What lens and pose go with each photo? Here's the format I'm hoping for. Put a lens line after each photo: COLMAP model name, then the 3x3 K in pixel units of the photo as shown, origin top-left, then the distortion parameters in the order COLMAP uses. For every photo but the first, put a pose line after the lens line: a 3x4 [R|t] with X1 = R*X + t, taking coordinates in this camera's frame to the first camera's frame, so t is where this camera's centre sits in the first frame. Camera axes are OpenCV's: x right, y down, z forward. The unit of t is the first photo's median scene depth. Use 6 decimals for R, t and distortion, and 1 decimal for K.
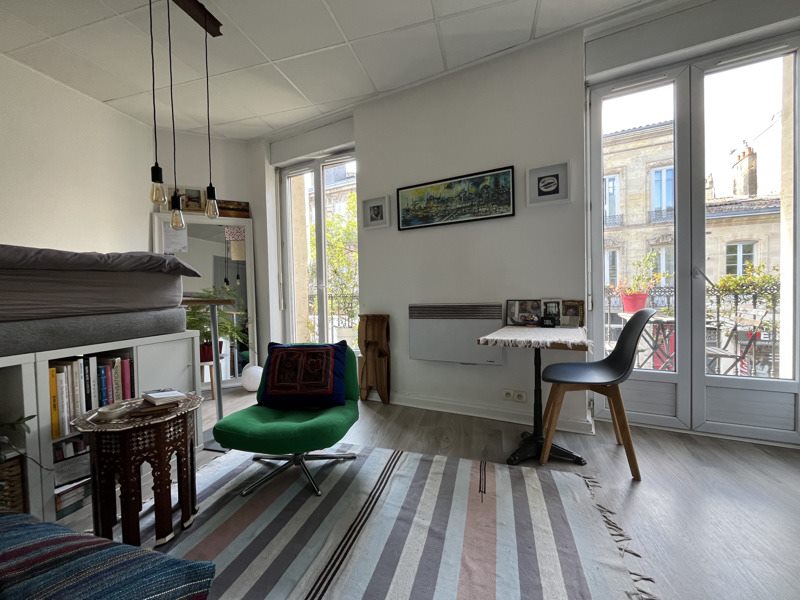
lens RADIAL K [[323.4, 0, 397.2], [0, 323.4, 299.3], [0, 0, 1]] dist [-0.002345, -0.000421]
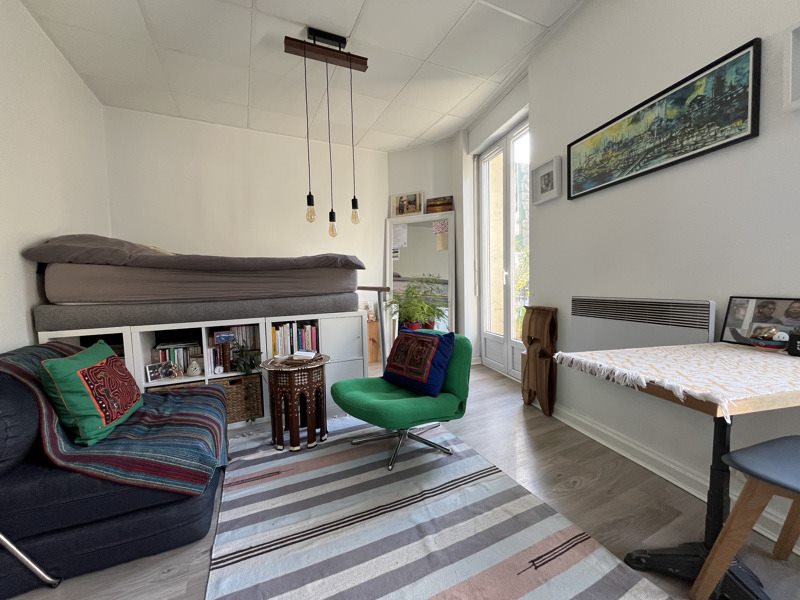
lens RADIAL K [[323.4, 0, 397.2], [0, 323.4, 299.3], [0, 0, 1]] dist [-0.002345, -0.000421]
pose [[0.661322, 0.045862, -0.748699, 0.382000], [-0.005808, 0.998412, 0.056027, -0.020609], [0.750080, -0.032703, 0.660538, 0.211917]]
